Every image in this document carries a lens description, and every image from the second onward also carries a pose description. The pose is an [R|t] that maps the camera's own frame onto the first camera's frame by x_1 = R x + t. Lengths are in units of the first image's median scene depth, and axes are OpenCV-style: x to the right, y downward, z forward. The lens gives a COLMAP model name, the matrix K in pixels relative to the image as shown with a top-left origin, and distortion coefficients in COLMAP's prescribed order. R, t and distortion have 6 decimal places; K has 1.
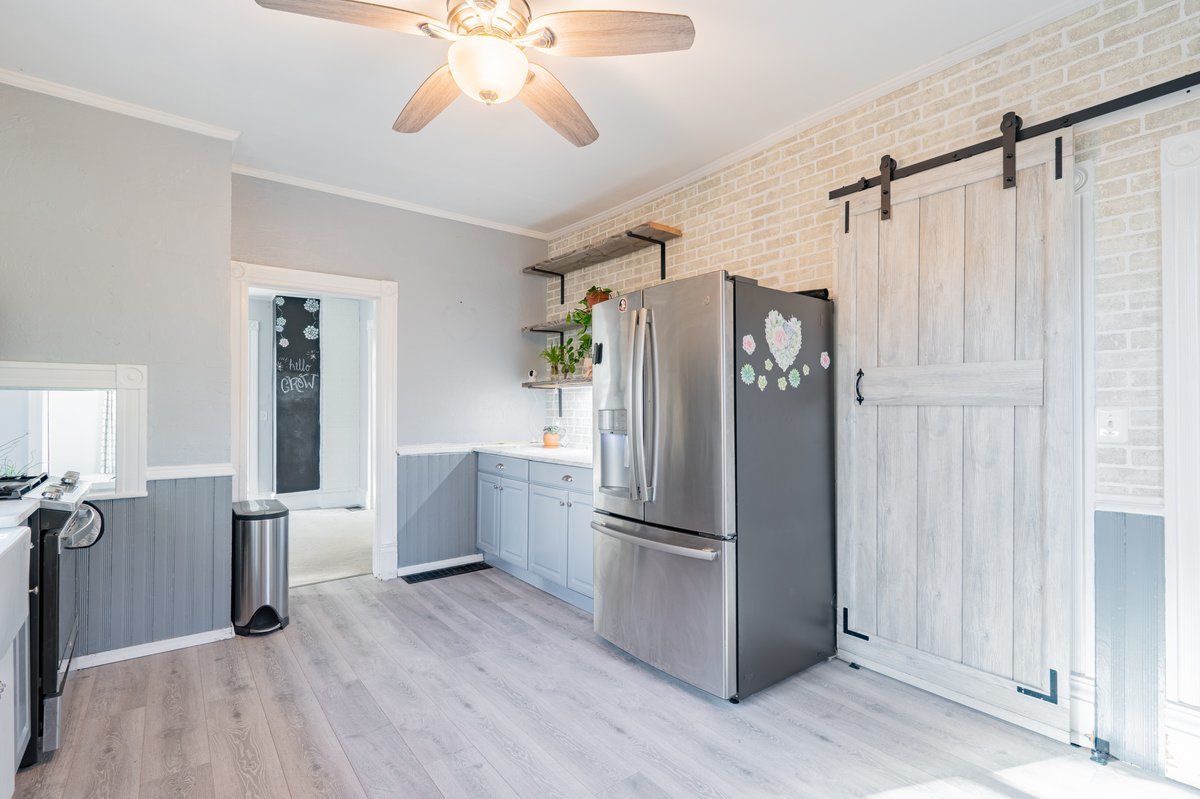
lens RADIAL K [[553.3, 0, 600.1], [0, 553.3, 402.0], [0, 0, 1]] dist [-0.002556, -0.000123]
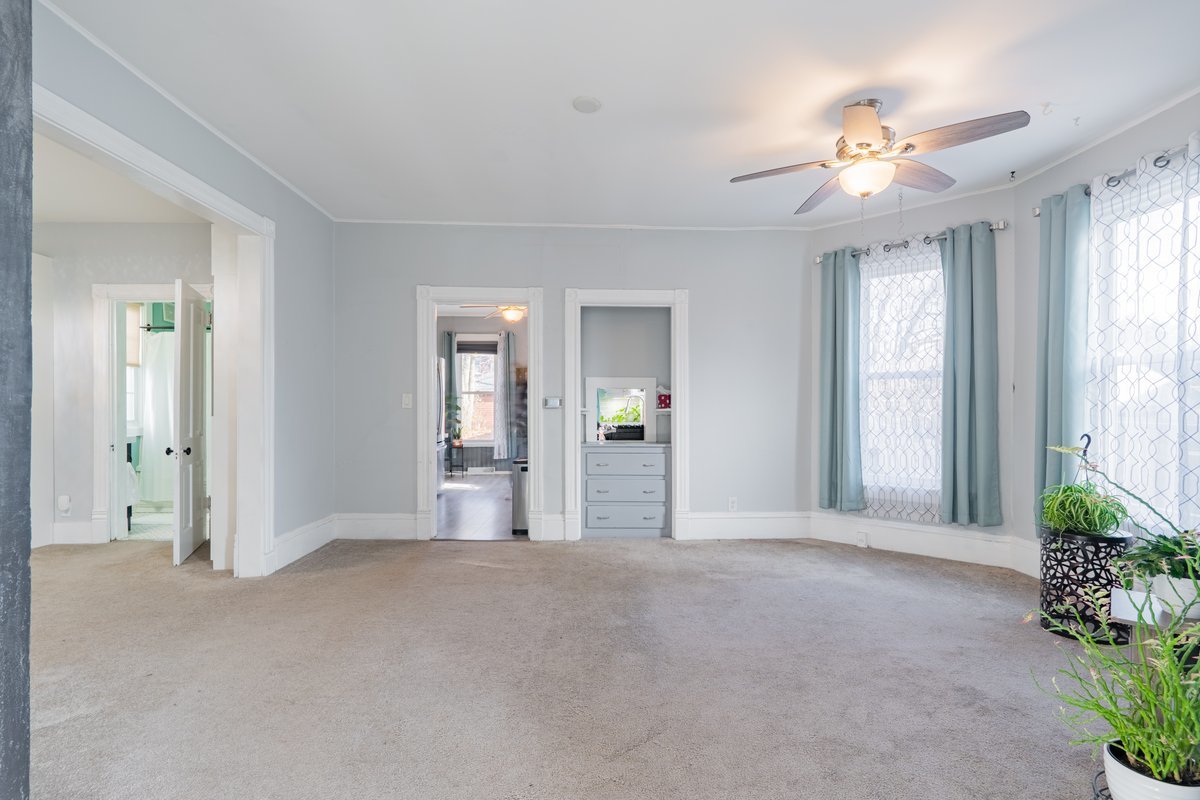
lens RADIAL K [[553.3, 0, 602.6], [0, 553.3, 403.3], [0, 0, 1]] dist [-0.002556, -0.000123]
pose [[0.810274, -0.006997, -0.586009, 0.109235], [0.009529, 0.999954, 0.001237, 0.032154], [0.585973, -0.006586, 0.810304, -0.717507]]
